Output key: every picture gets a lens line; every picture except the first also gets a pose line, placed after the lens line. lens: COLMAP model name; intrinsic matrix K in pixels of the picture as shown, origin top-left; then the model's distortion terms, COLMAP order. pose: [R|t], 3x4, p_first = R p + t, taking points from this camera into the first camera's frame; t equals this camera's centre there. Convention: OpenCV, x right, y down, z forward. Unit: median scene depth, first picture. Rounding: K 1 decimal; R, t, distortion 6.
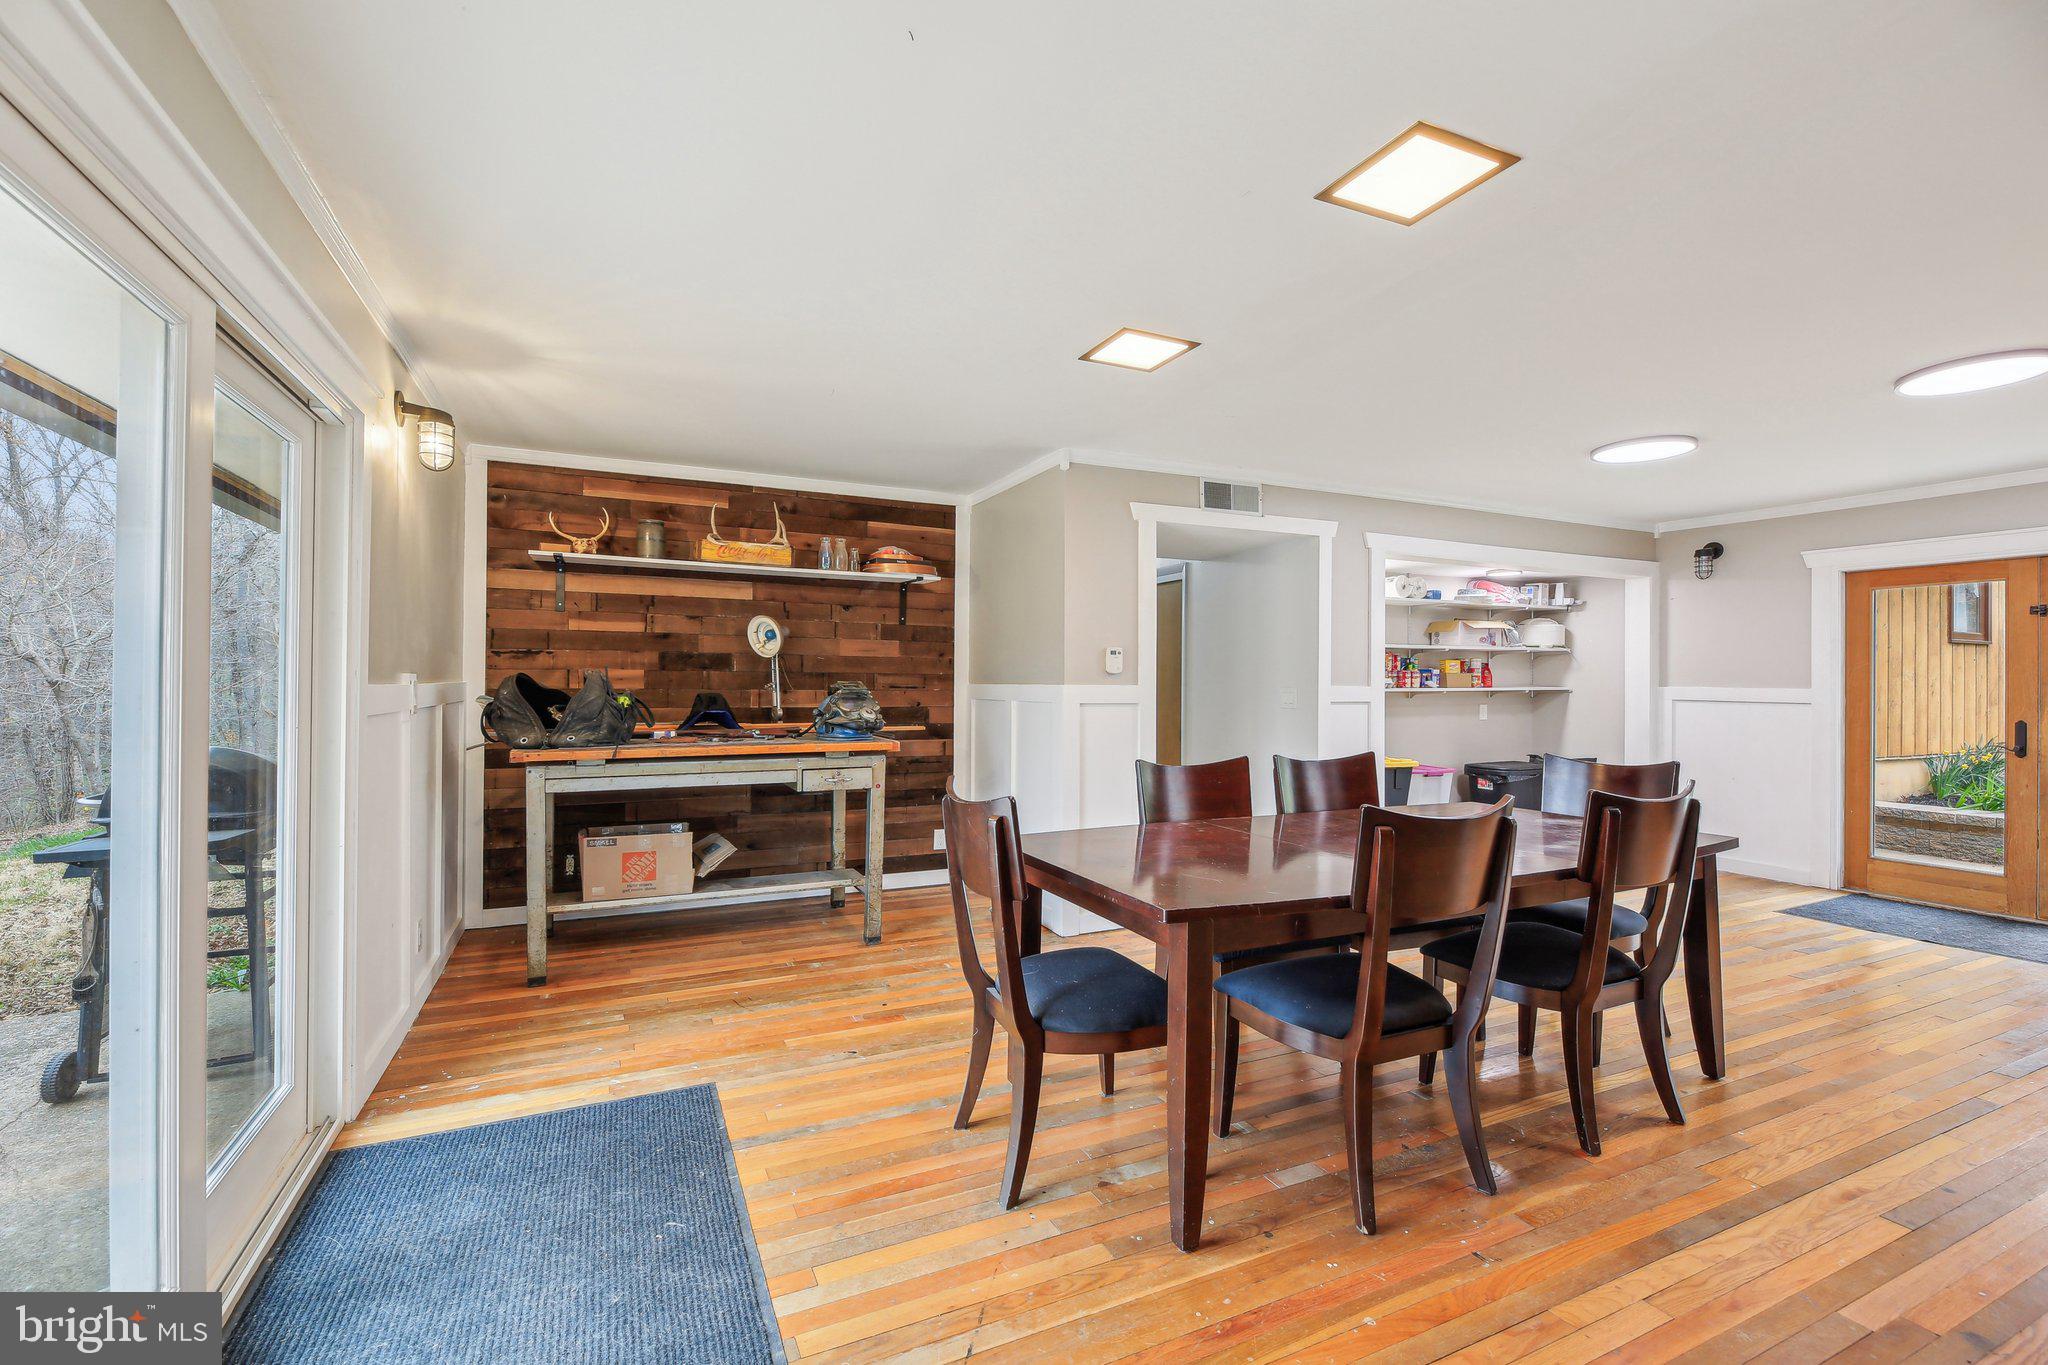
lens RADIAL K [[846.4, 0, 1006.1], [0, 846.4, 678.6], [0, 0, 1]] dist [-0.001915, -0.000338]
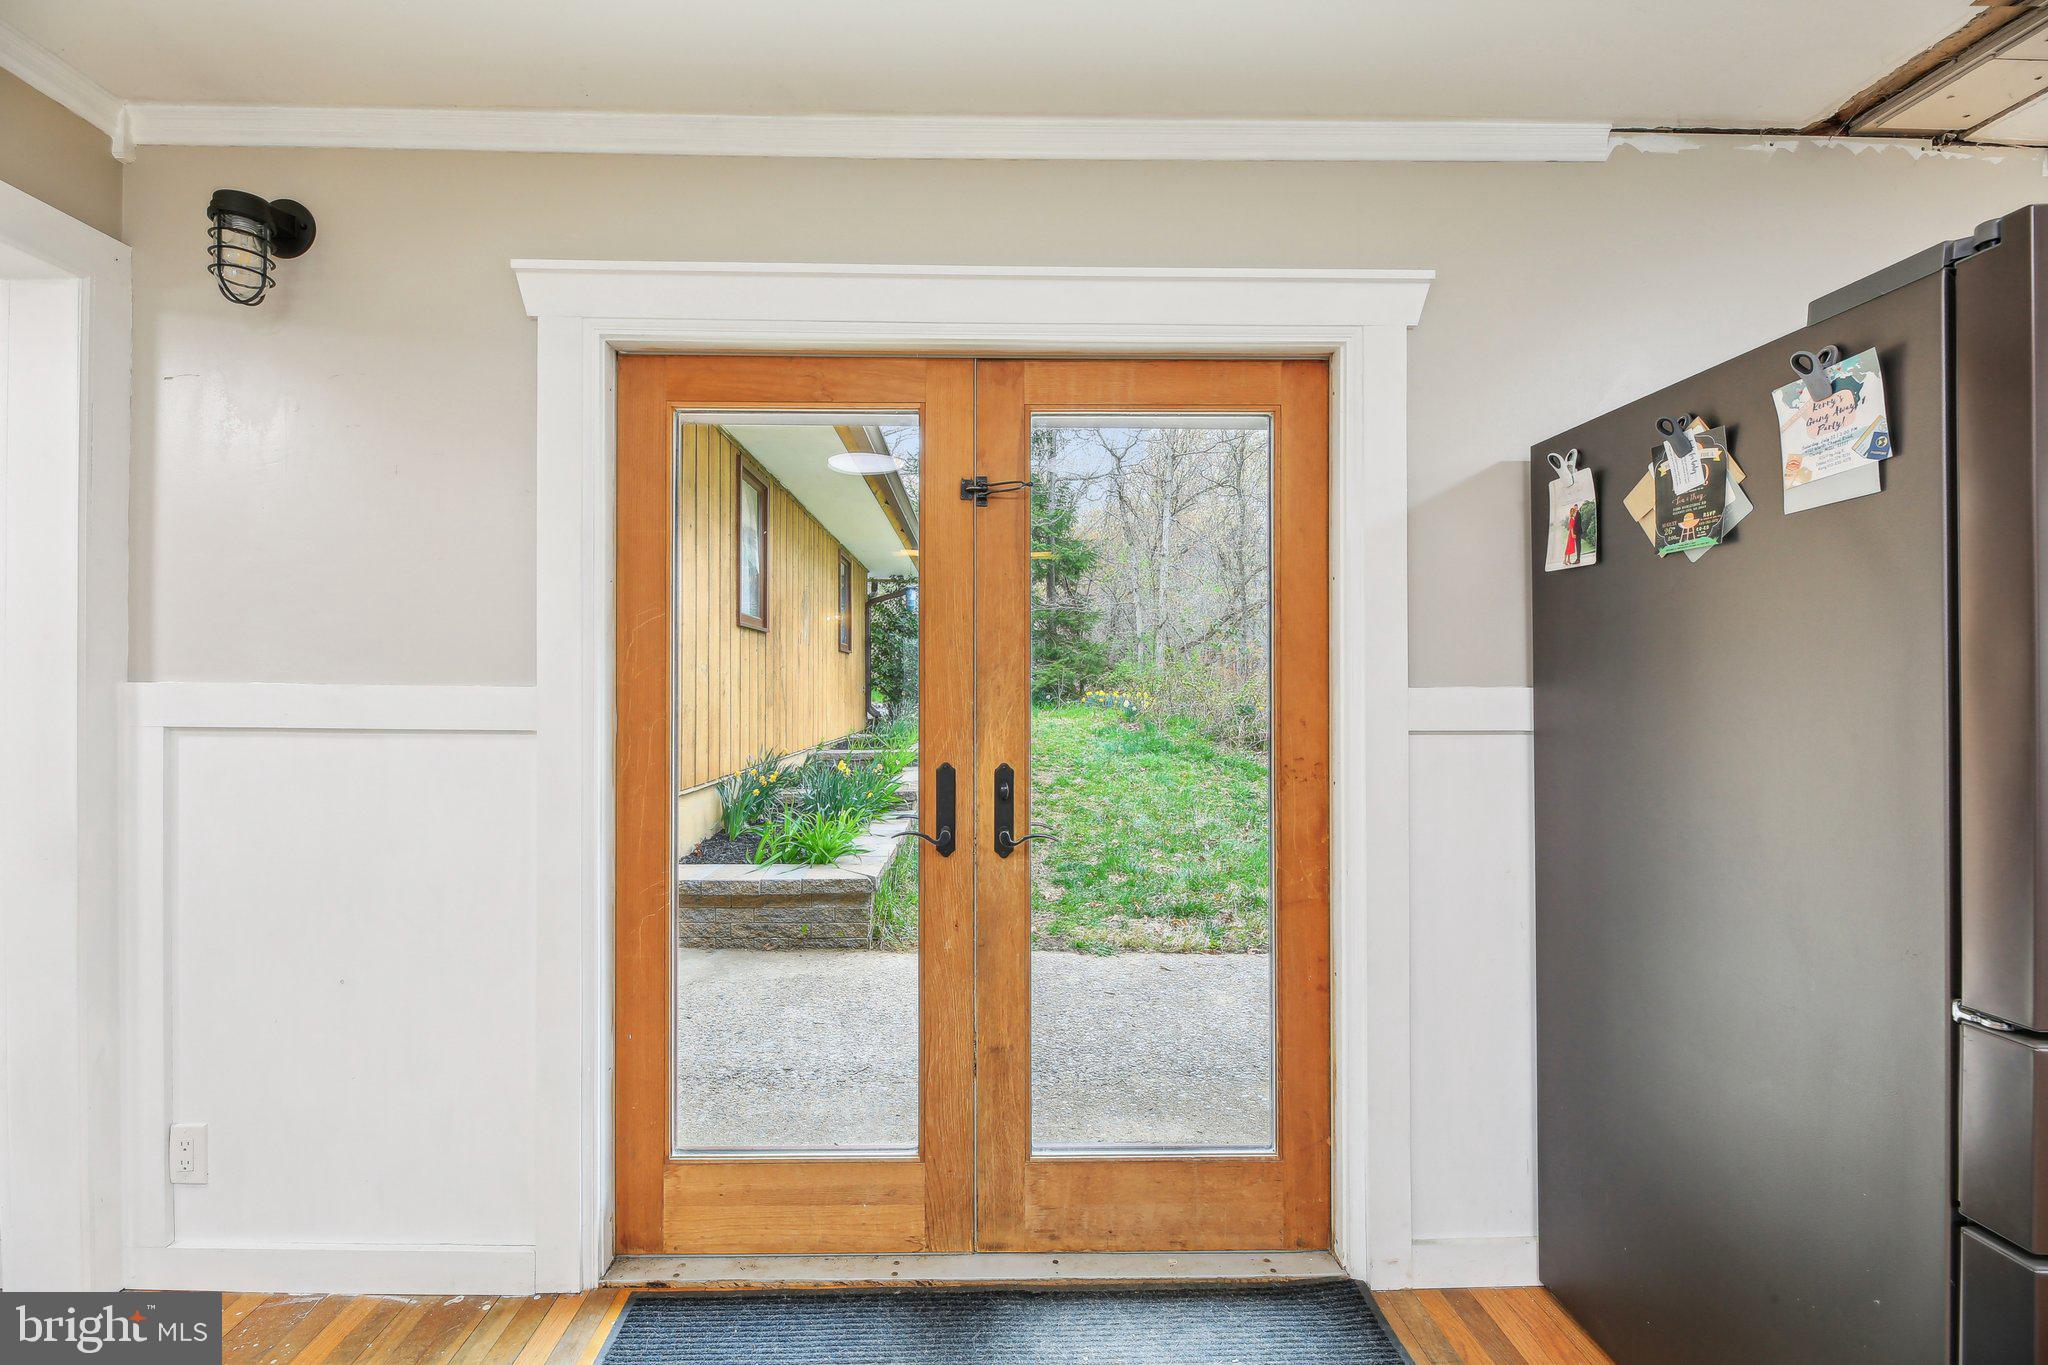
lens RADIAL K [[846.4, 0, 1010.9], [0, 846.4, 677.5], [0, 0, 1]] dist [-0.001915, -0.000338]
pose [[0.364947, 0.005027, 0.931015, 0.585332], [-0.004619, 0.999983, -0.003588, 0.007234], [-0.931017, -0.002991, 0.364964, 0.579285]]
